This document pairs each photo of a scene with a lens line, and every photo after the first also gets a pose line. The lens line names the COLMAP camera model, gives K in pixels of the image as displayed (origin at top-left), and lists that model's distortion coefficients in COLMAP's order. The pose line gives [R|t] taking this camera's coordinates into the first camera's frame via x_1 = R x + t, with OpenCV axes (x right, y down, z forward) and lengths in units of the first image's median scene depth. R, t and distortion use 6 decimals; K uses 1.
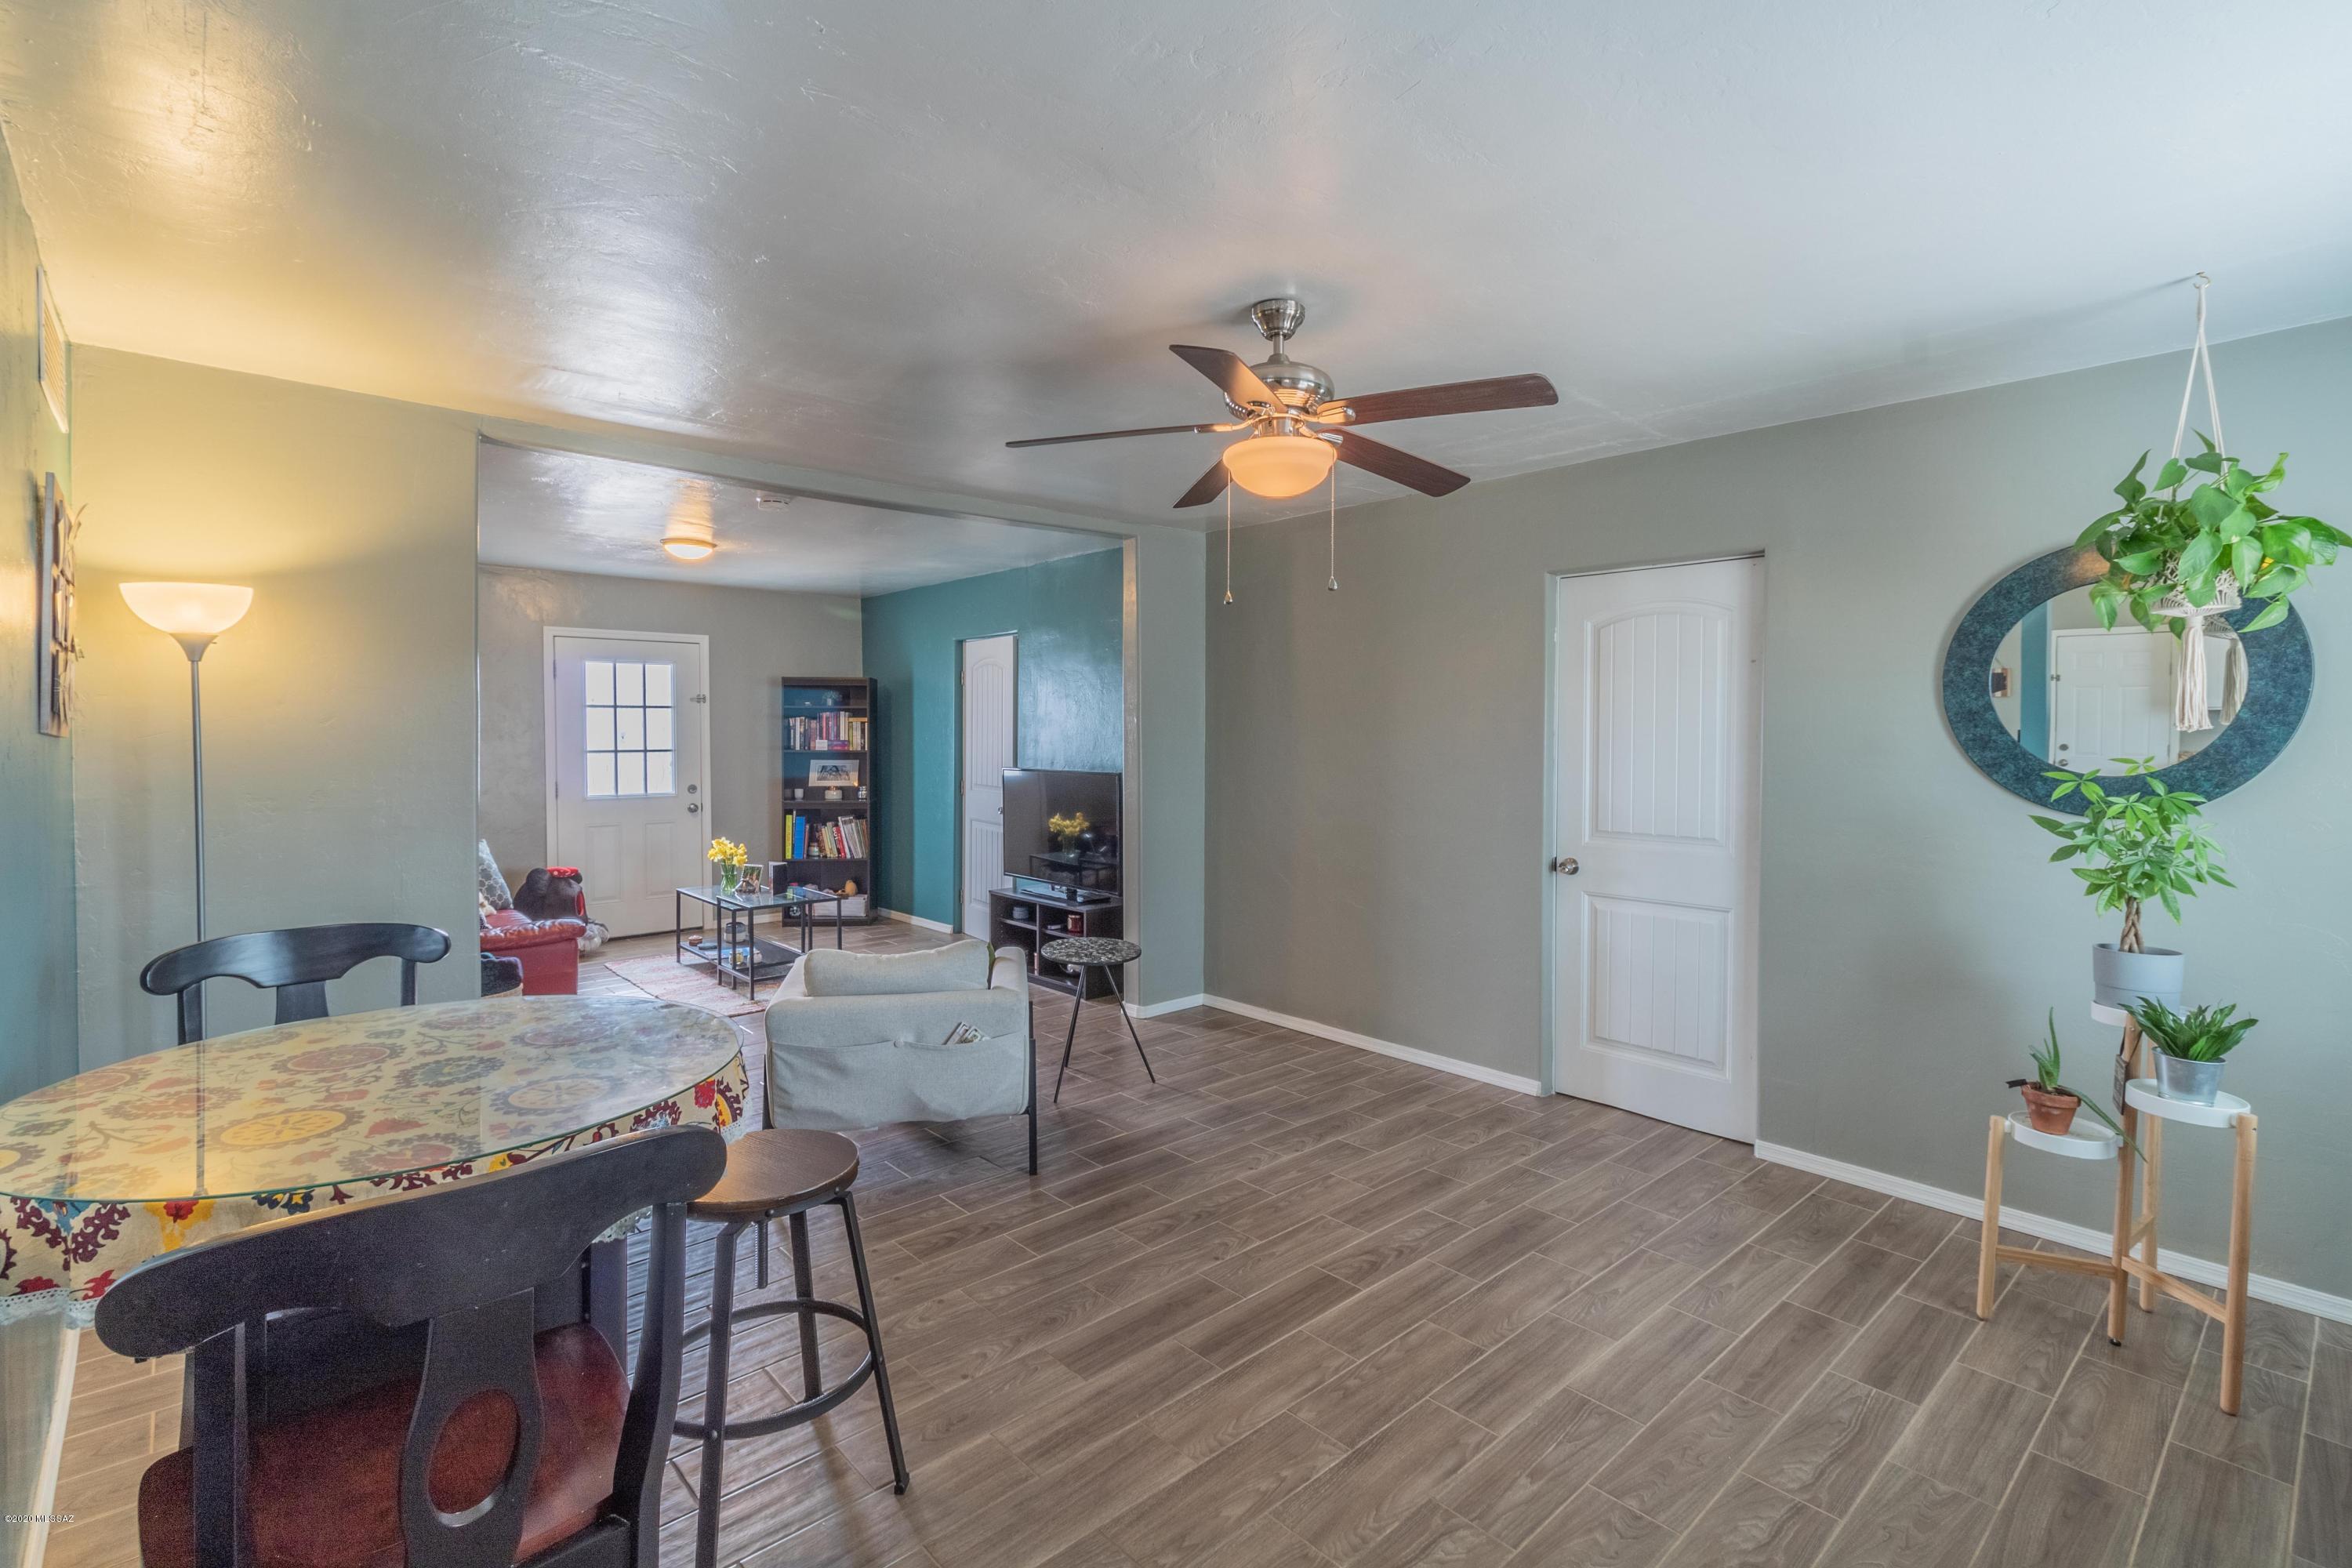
lens RADIAL K [[1078.6, 0, 1178.2], [0, 1078.6, 752.0], [0, 0, 1]] dist [0.003093, 0.000256]
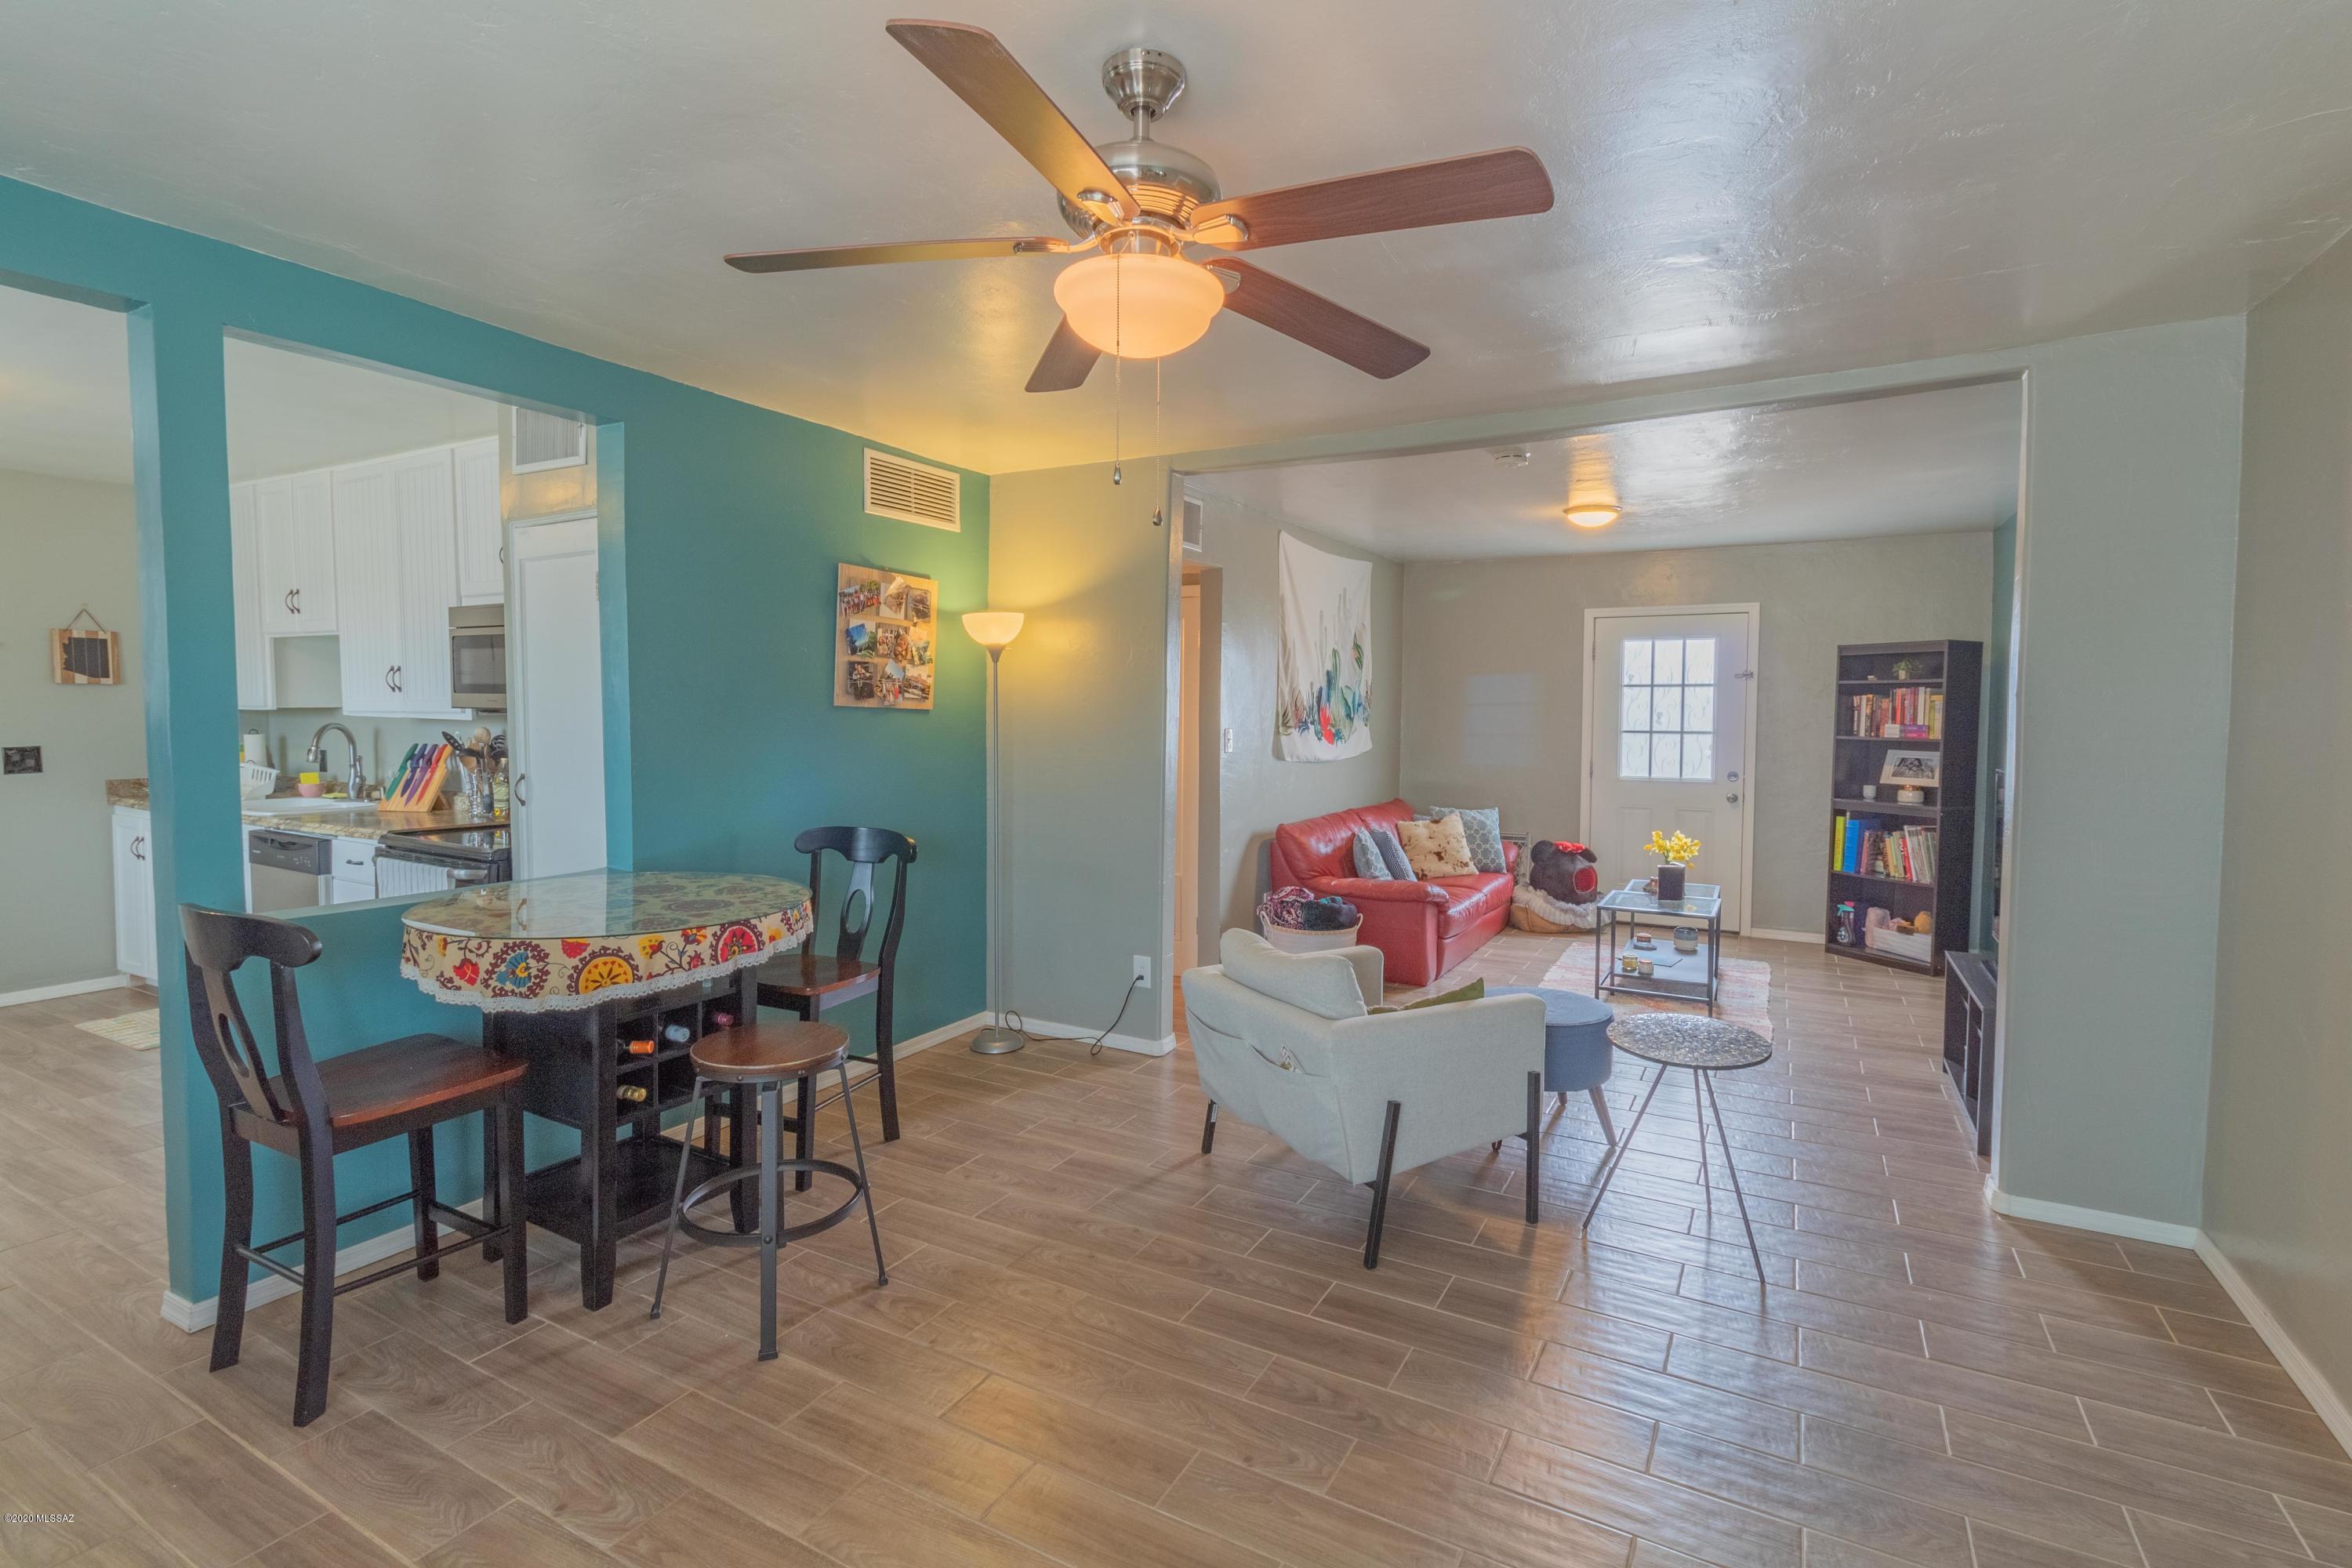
lens RADIAL K [[1091.6, 0, 1181.4], [0, 1091.6, 756.5], [0, 0, 1]] dist [0.001240, 0.000323]
pose [[0.319426, 0.044578, -0.946562, 0.271849], [-0.026070, 0.998928, 0.038247, -0.005180], [0.947253, 0.012460, 0.320246, 0.292928]]
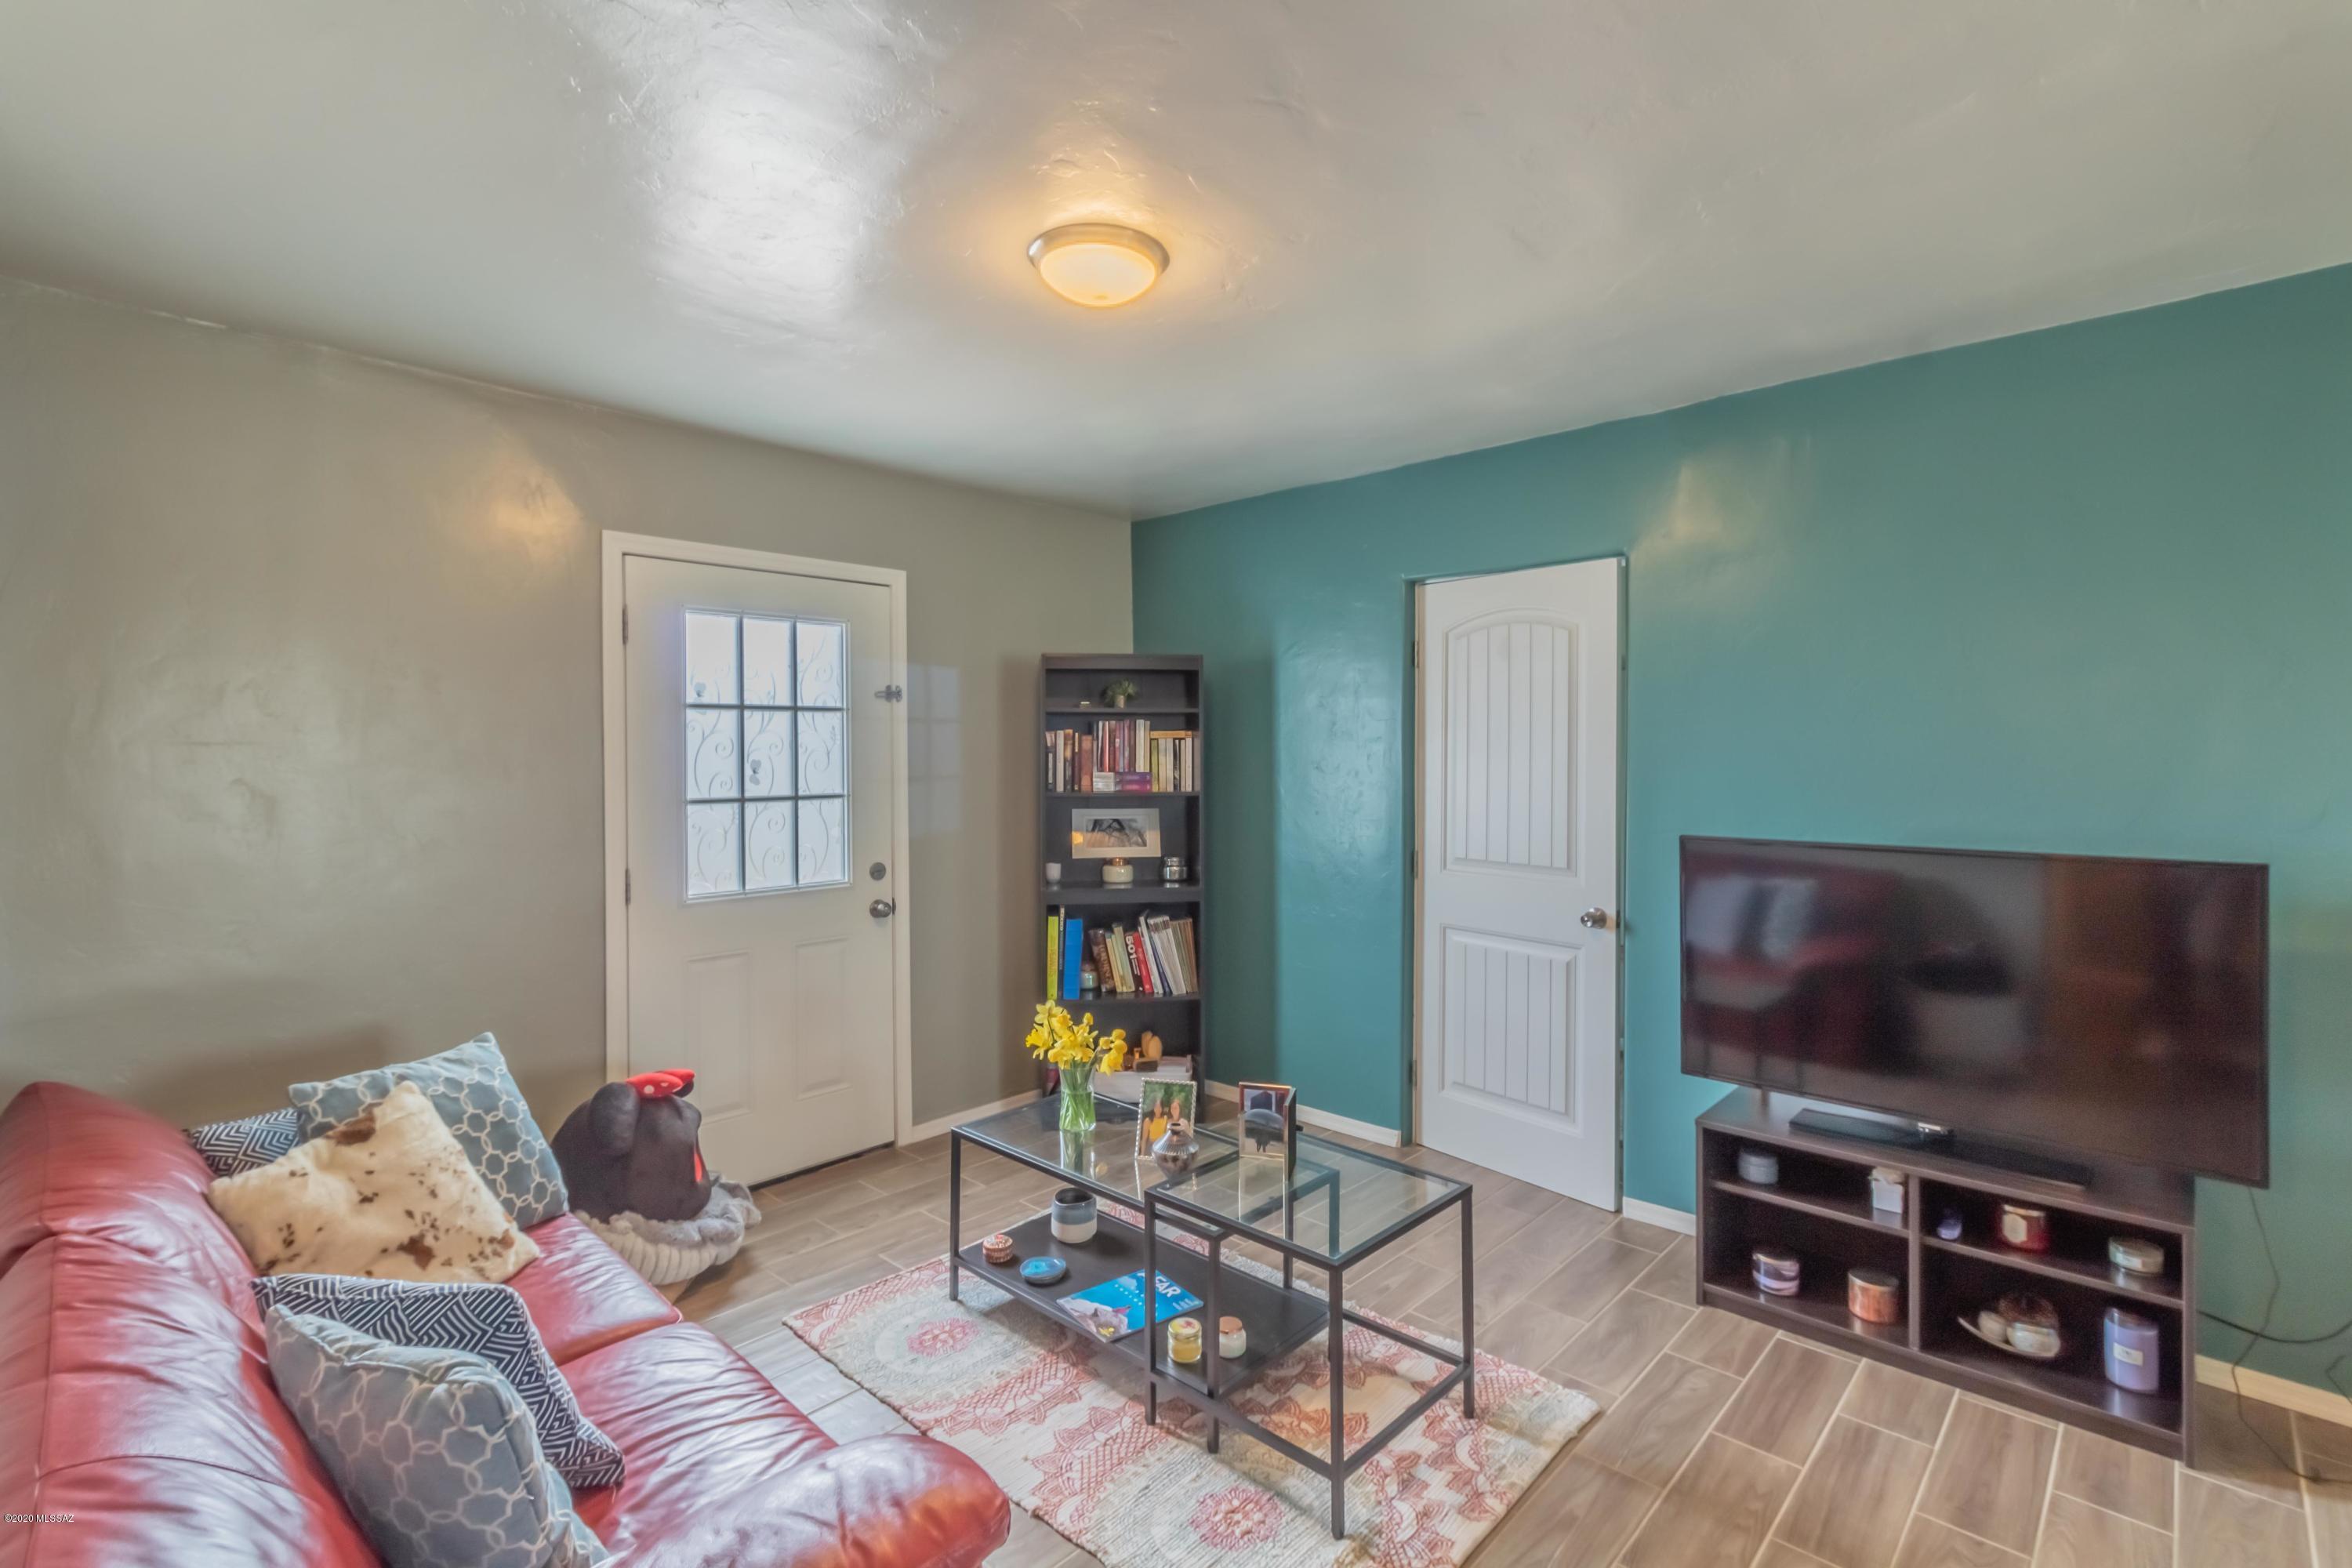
lens RADIAL K [[1078.6, 0, 1178.2], [0, 1078.6, 752.0], [0, 0, 1]] dist [0.003093, 0.000256]
pose [[0.996590, -0.004393, 0.082398, -0.369752], [0.005972, 0.999803, -0.018932, -0.011963], [-0.082298, 0.019359, 0.996420, 0.508259]]
